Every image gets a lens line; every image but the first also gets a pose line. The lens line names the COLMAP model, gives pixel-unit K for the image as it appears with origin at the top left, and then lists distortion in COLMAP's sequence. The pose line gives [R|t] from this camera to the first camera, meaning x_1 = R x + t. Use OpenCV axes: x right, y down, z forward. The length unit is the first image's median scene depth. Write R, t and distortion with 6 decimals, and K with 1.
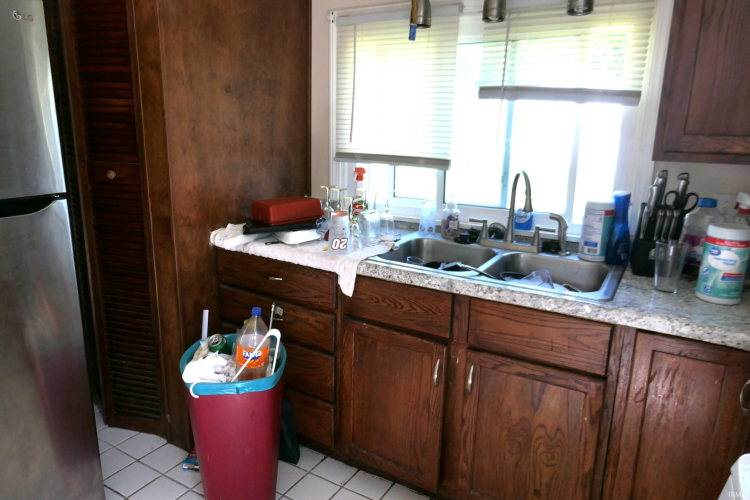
lens RADIAL K [[514.9, 0, 375.0], [0, 514.9, 251.3], [0, 0, 1]] dist [-0.020078, 0.000135]
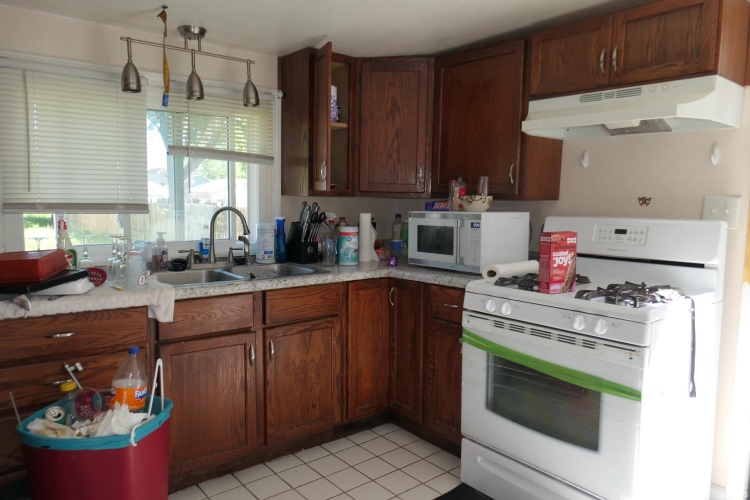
lens RADIAL K [[514.9, 0, 375.7], [0, 514.9, 248.5], [0, 0, 1]] dist [-0.020078, 0.000135]
pose [[0.335400, -0.108296, 0.935831, -0.917017], [0.216853, 0.975570, 0.035175, -0.010448], [-0.916778, 0.191140, 0.350691, 0.162909]]
